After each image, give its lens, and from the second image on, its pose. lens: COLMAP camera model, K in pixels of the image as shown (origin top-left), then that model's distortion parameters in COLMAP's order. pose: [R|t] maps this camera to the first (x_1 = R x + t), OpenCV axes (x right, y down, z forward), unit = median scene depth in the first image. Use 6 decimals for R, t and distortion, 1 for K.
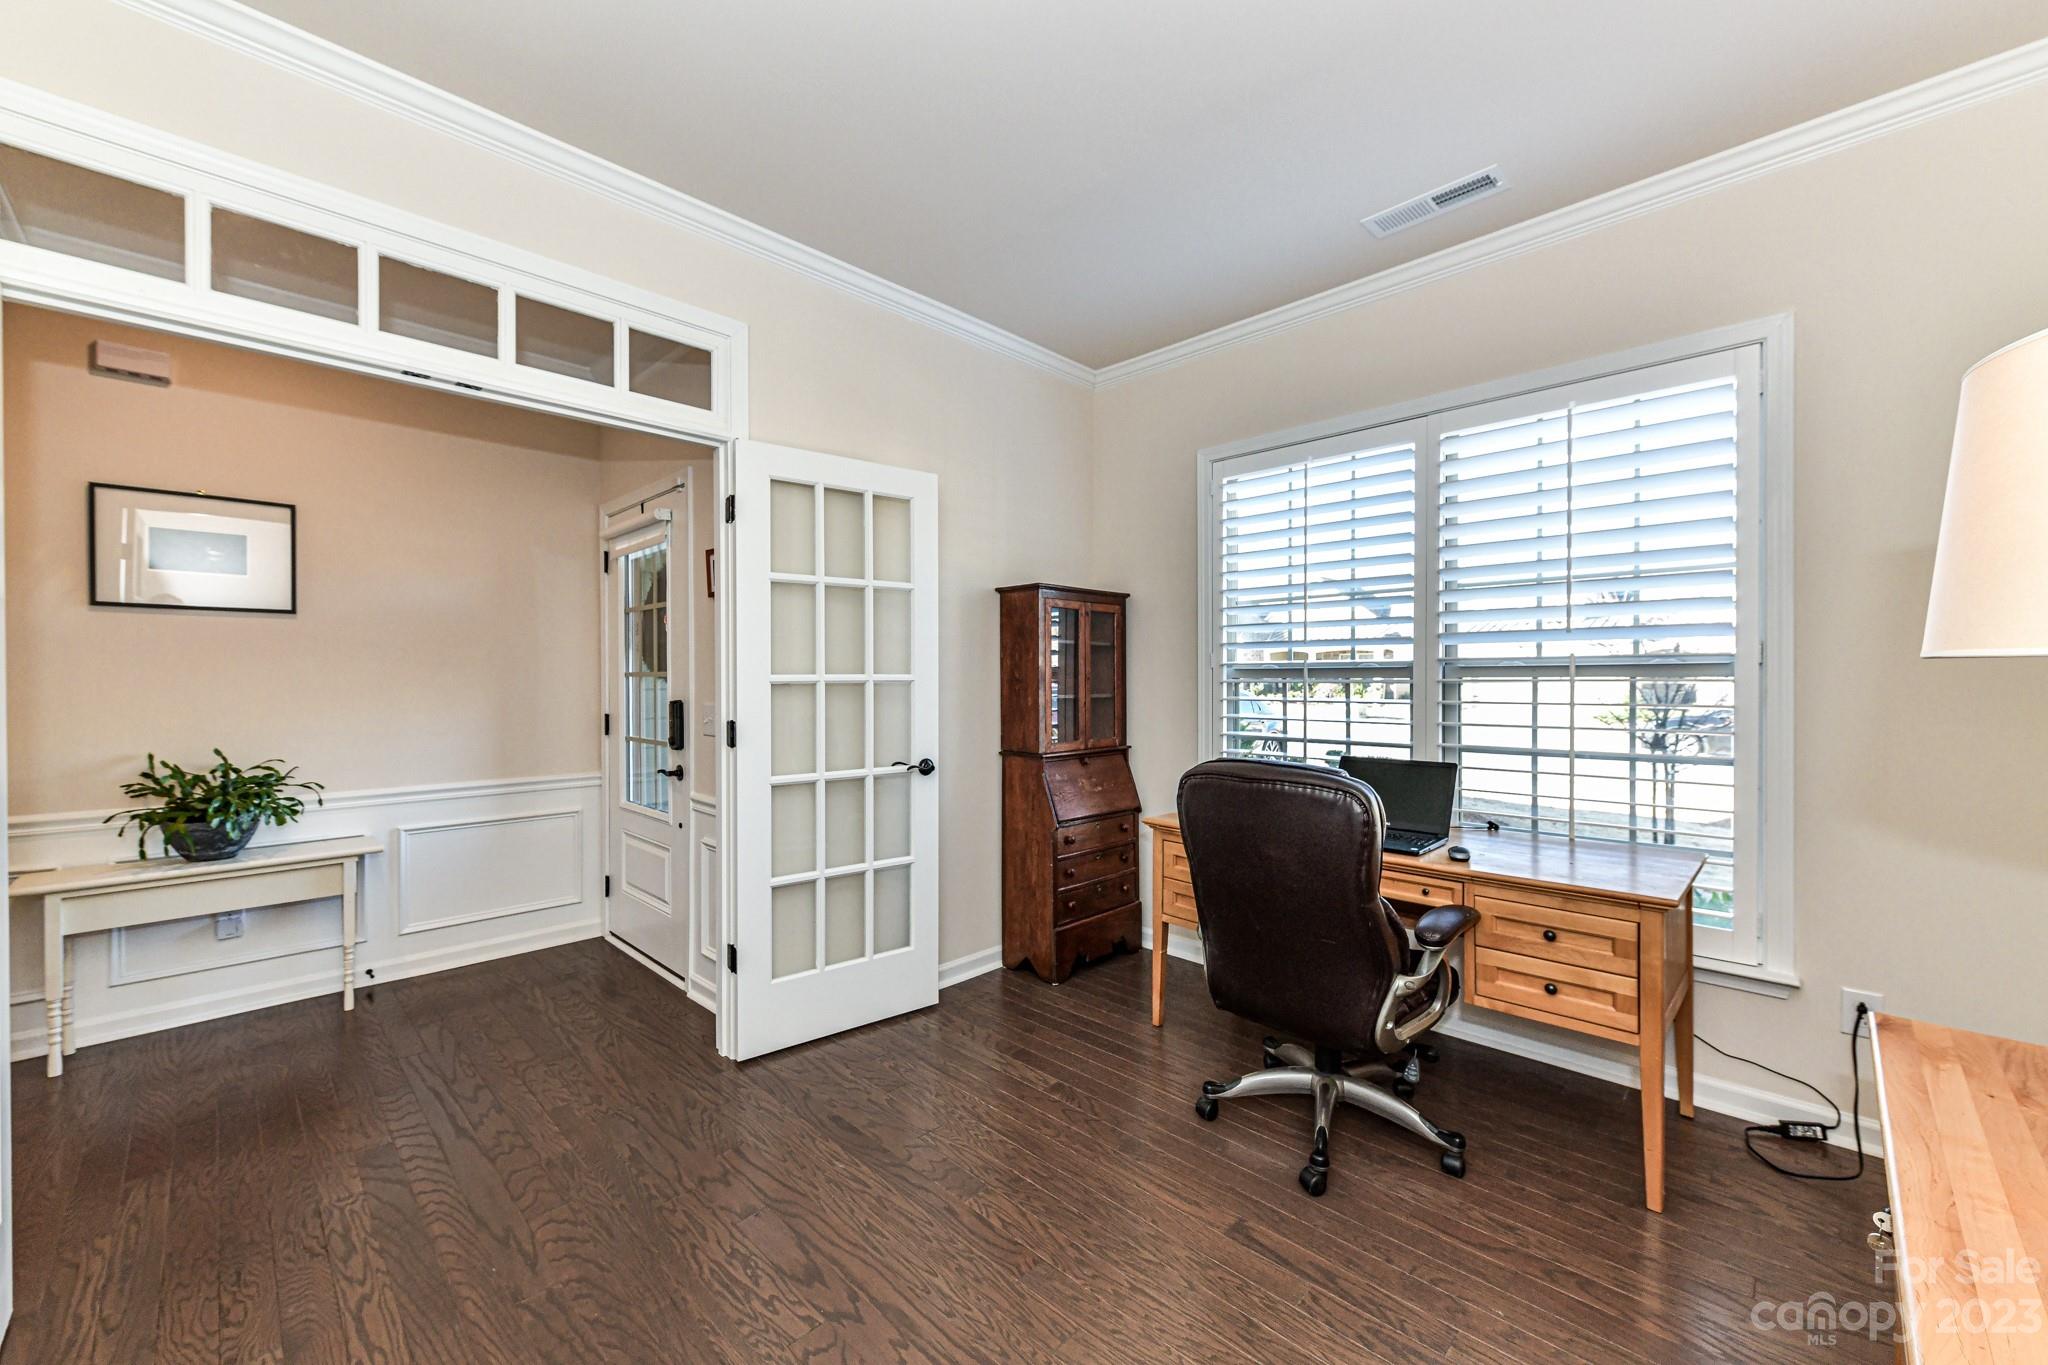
lens RADIAL K [[868.2, 0, 1024.0], [0, 868.2, 682.5], [0, 0, 1]] dist [-0.001786, -0.000427]
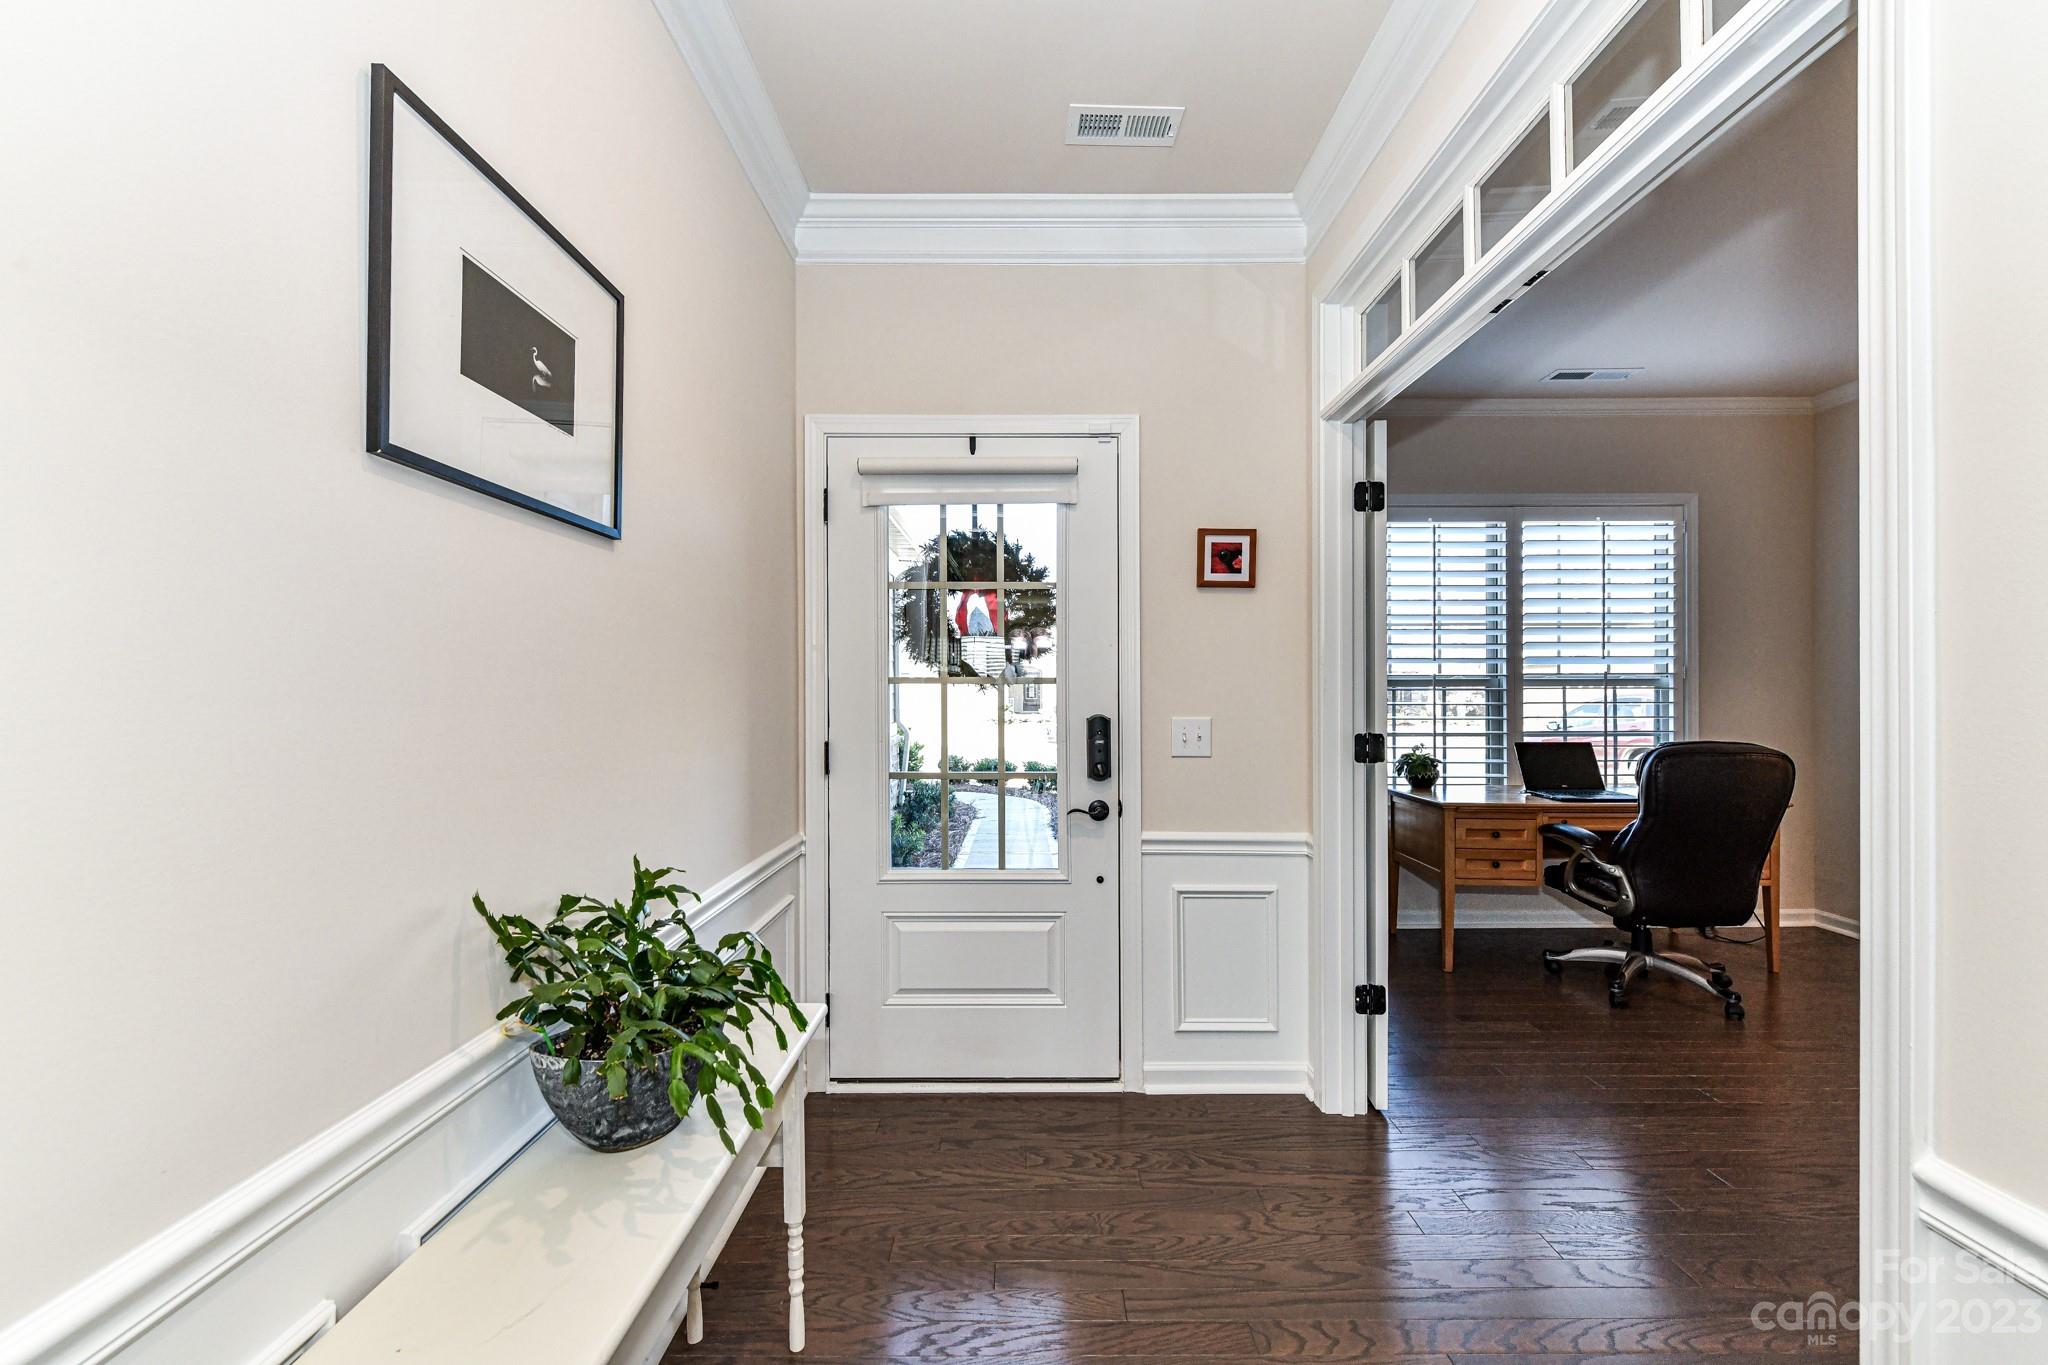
lens RADIAL K [[868.2, 0, 1024.0], [0, 868.2, 682.5], [0, 0, 1]] dist [-0.001786, -0.000427]
pose [[0.661555, 0.003435, 0.749889, -1.219116], [0.002862, 0.999971, -0.007105, -0.004129], [-0.749891, 0.006847, 0.661525, 0.653886]]
